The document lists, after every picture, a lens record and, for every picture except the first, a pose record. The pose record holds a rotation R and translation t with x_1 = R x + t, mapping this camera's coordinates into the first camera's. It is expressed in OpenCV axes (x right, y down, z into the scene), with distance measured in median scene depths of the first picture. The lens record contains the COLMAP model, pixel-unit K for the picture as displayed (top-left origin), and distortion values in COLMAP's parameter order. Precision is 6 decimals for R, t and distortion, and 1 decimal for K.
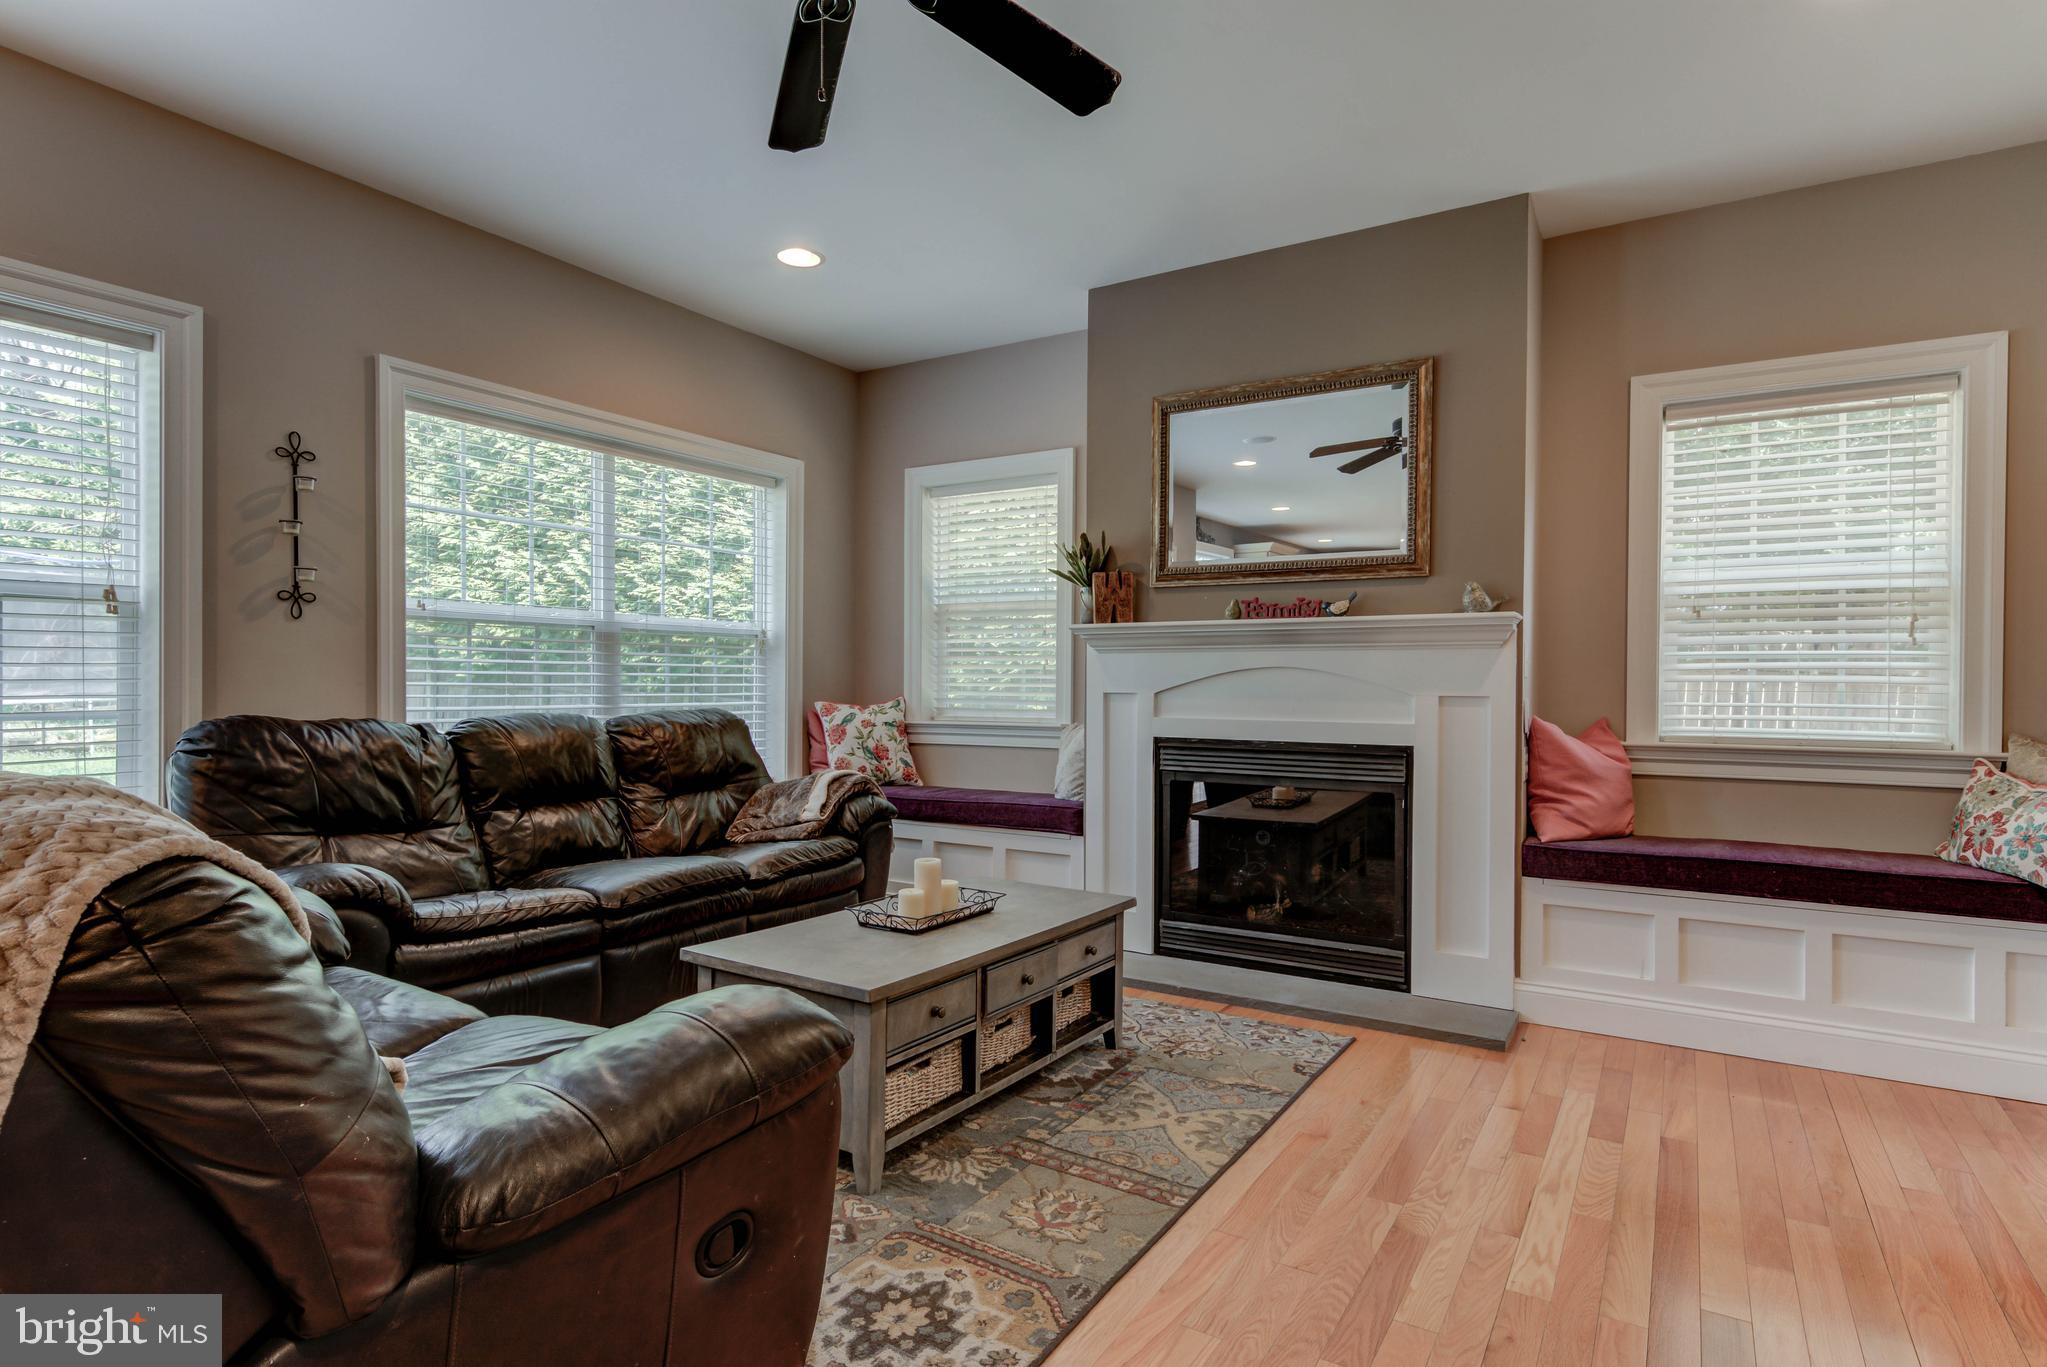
lens RADIAL K [[1058.7, 0, 1019.2], [0, 1058.7, 686.3], [0, 0, 1]] dist [0.000597, 0.000013]
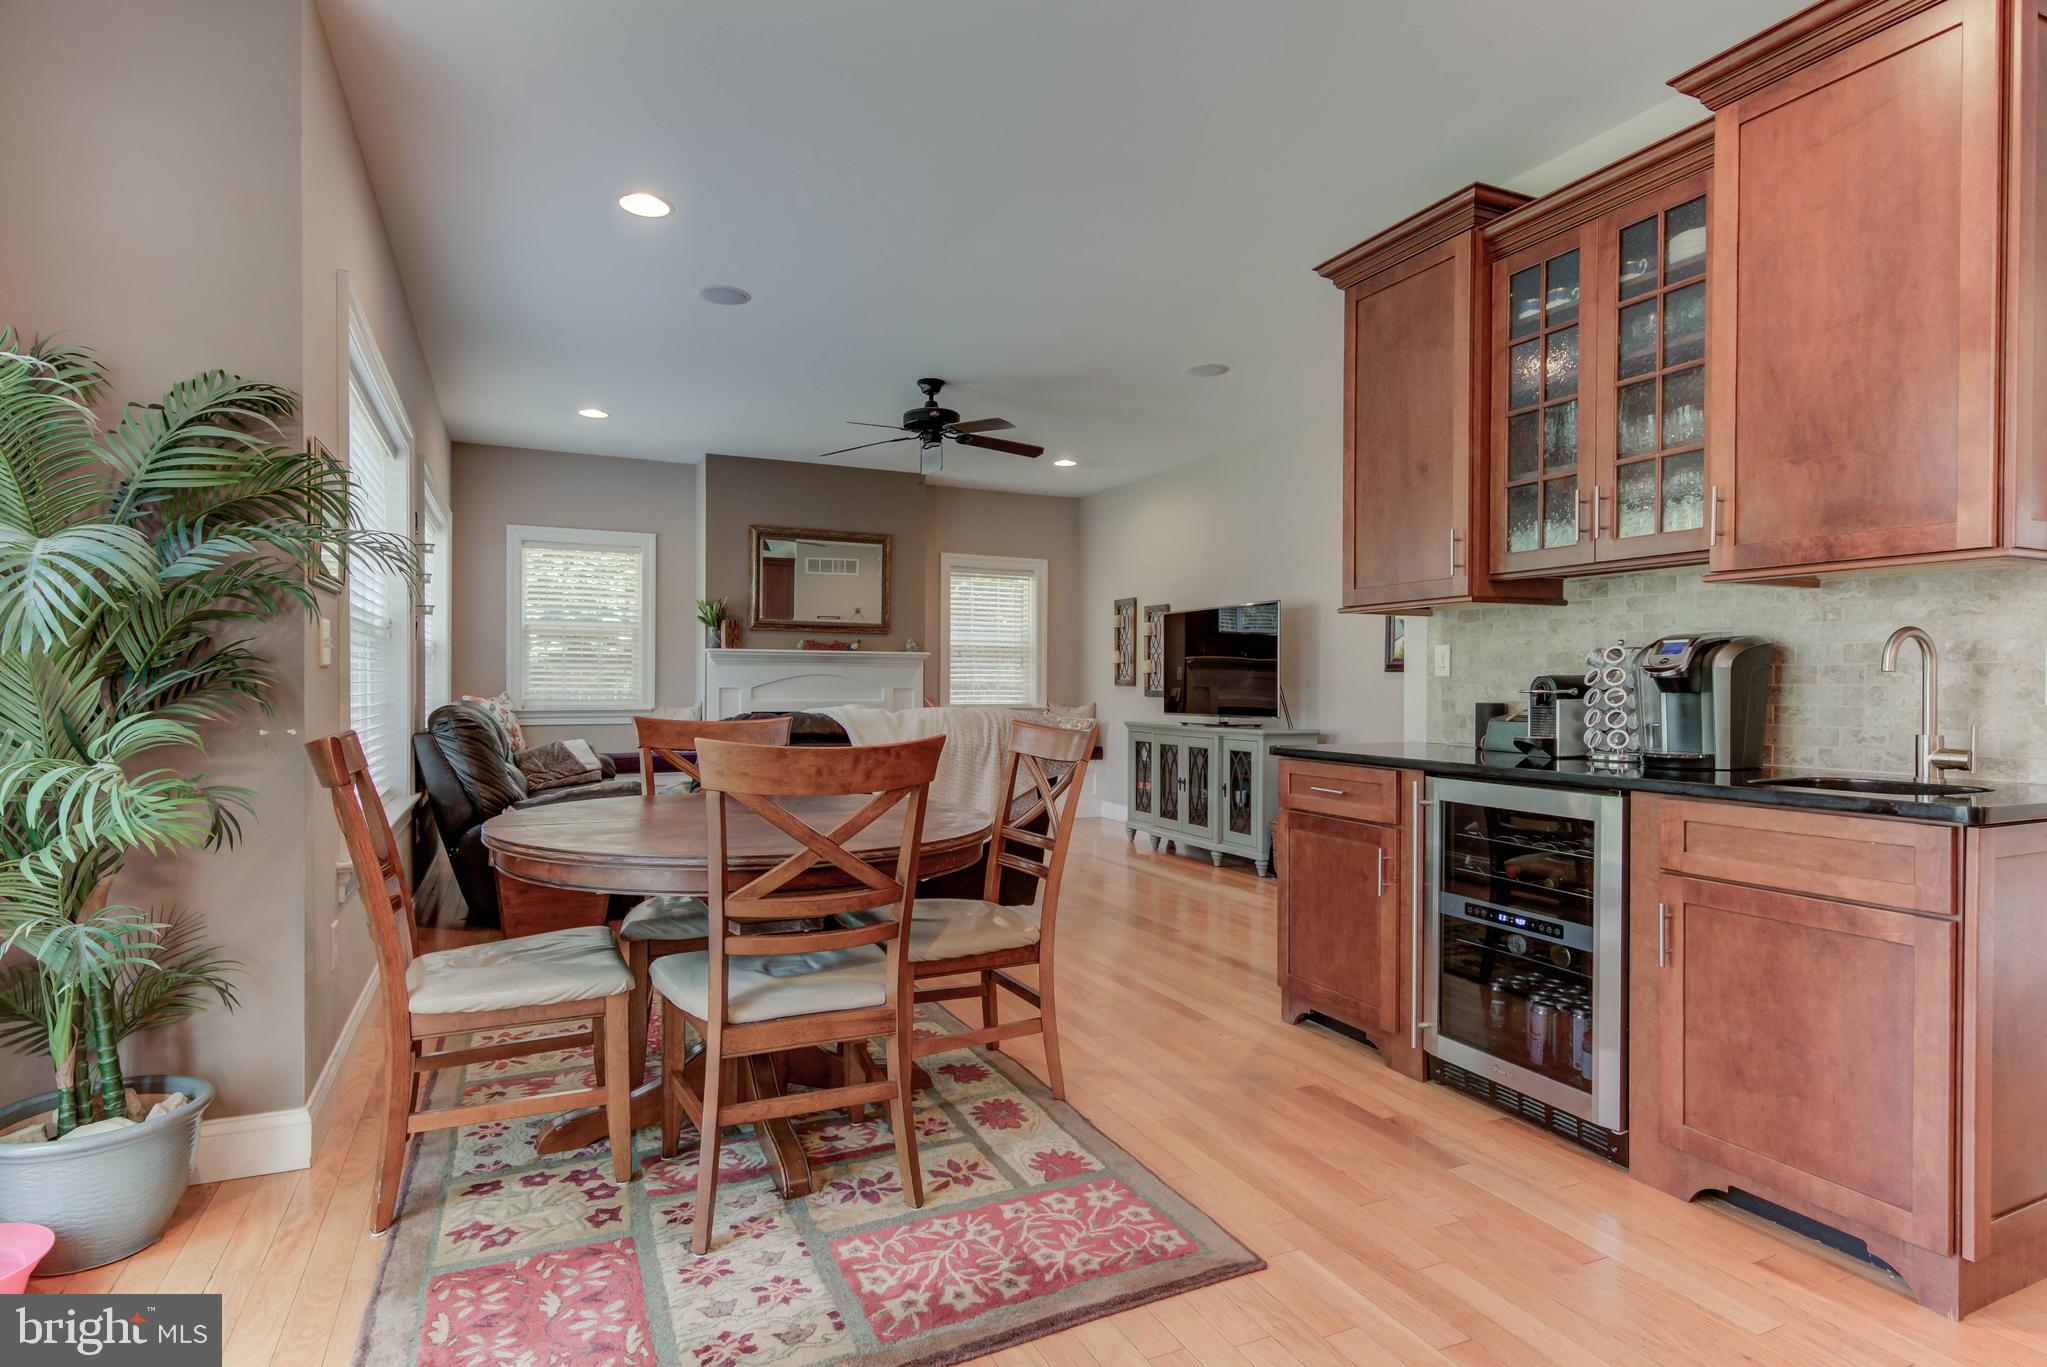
lens RADIAL K [[1058.7, 0, 1015.8], [0, 1058.7, 684.8], [0, 0, 1]] dist [0.000597, 0.000013]
pose [[0.539845, -0.004369, 0.841753, -1.267448], [-0.000322, 0.999985, 0.005396, -0.009890], [-0.841764, -0.003184, 0.539836, -0.394767]]
